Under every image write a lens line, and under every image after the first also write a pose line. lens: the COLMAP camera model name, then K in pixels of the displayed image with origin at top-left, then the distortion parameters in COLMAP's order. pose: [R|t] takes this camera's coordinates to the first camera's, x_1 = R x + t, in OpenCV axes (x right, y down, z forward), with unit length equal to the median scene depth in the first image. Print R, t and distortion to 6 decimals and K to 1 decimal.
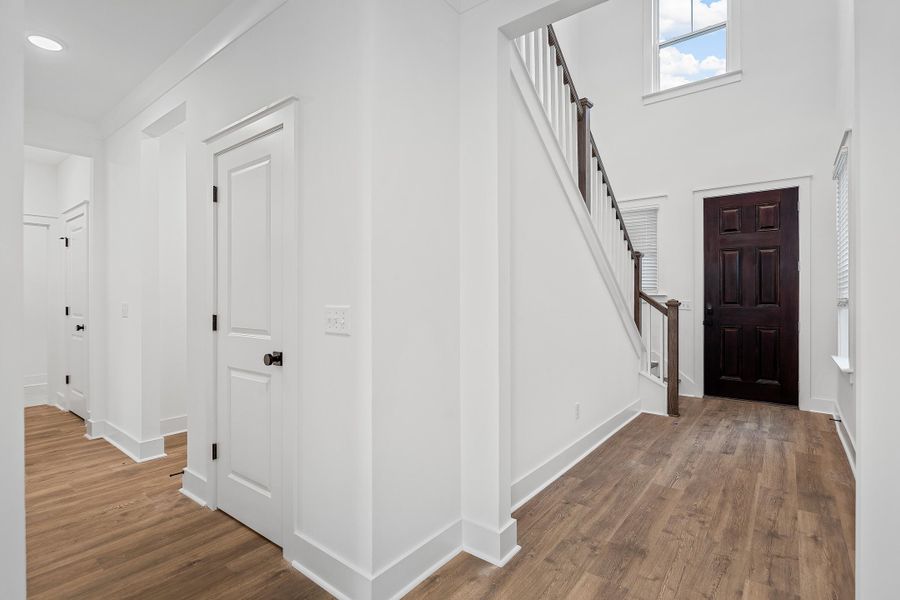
lens RADIAL K [[443.8, 0, 454.9], [0, 443.8, 308.3], [0, 0, 1]] dist [-0.001957, 0.000563]
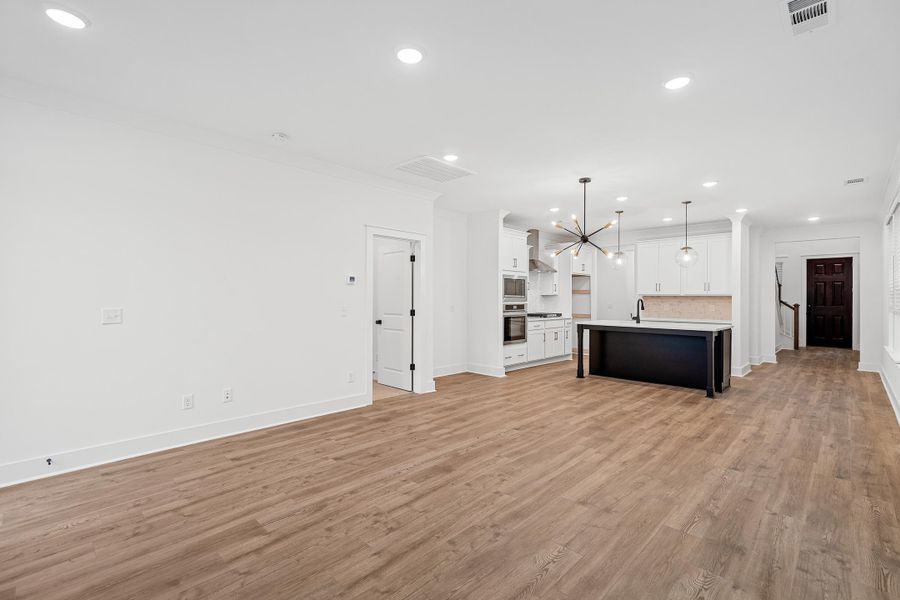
lens RADIAL K [[408.7, 0, 453.2], [0, 408.7, 301.0], [0, 0, 1]] dist [0.008874, -0.002262]
pose [[0.992861, 0.009556, -0.118897, -1.039142], [-0.010268, 0.999933, -0.005382, -0.001921], [0.118837, 0.006565, 0.992892, -1.379289]]
